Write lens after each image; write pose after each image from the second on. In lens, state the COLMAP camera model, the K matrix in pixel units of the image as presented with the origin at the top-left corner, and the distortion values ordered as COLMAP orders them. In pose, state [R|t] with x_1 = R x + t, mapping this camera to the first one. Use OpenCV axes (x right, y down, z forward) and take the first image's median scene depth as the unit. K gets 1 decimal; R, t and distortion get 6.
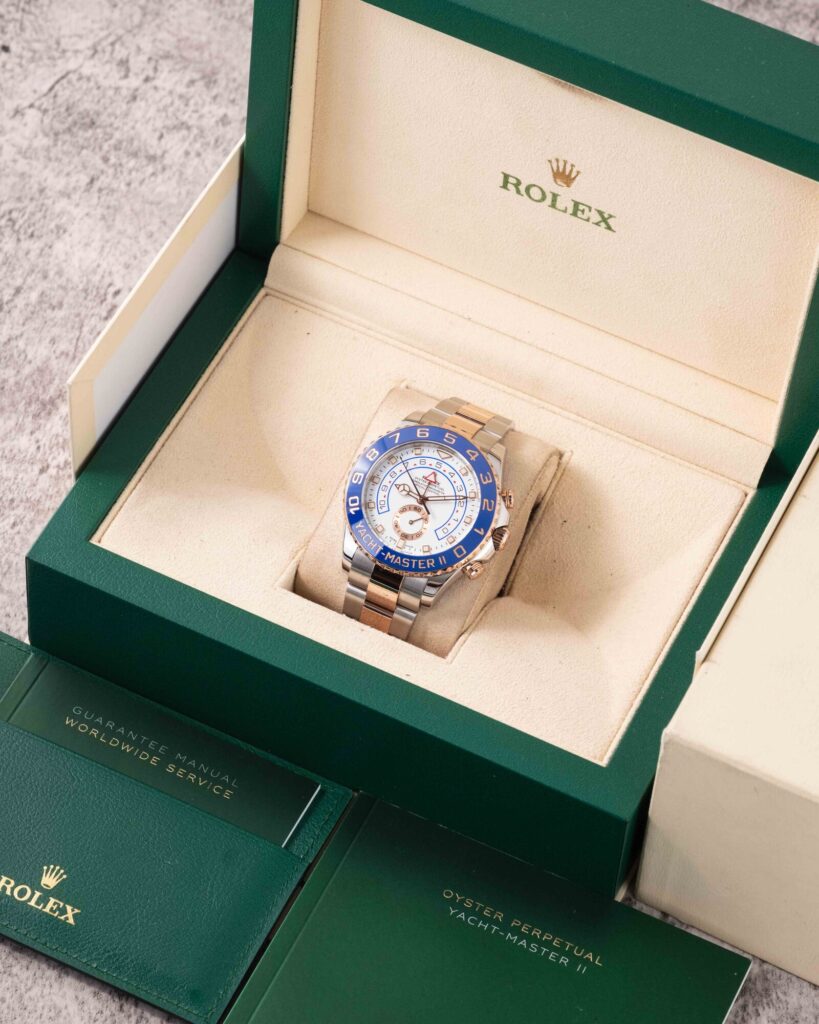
lens RADIAL K [[3981.6, 0, 409.5], [0, 3981.6, 512.0], [0, 0, 1]] dist [0.351527, 0.071175]
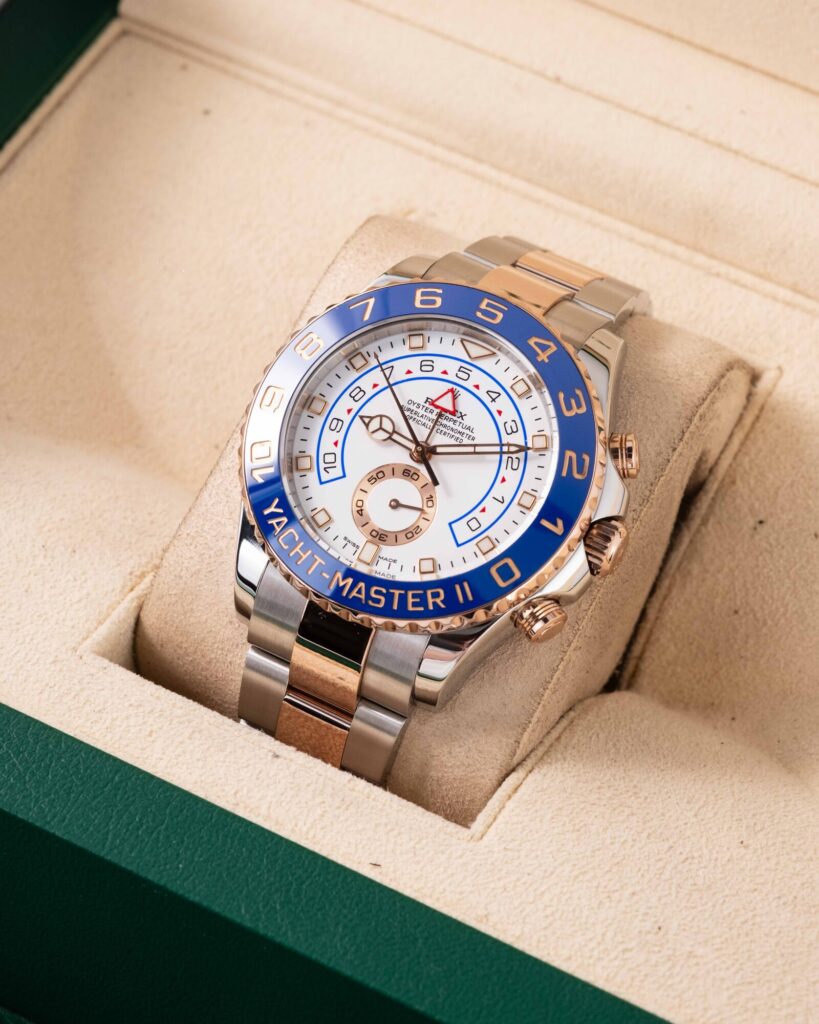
lens RADIAL K [[3981.6, 0, 409.5], [0, 3981.6, 512.0], [0, 0, 1]] dist [0.351527, 0.071175]
pose [[0.998048, 0.017860, -0.059845, 0.027338], [-0.020819, 0.998572, -0.049194, 0.024211], [0.058881, 0.050344, 0.996995, 0.572555]]
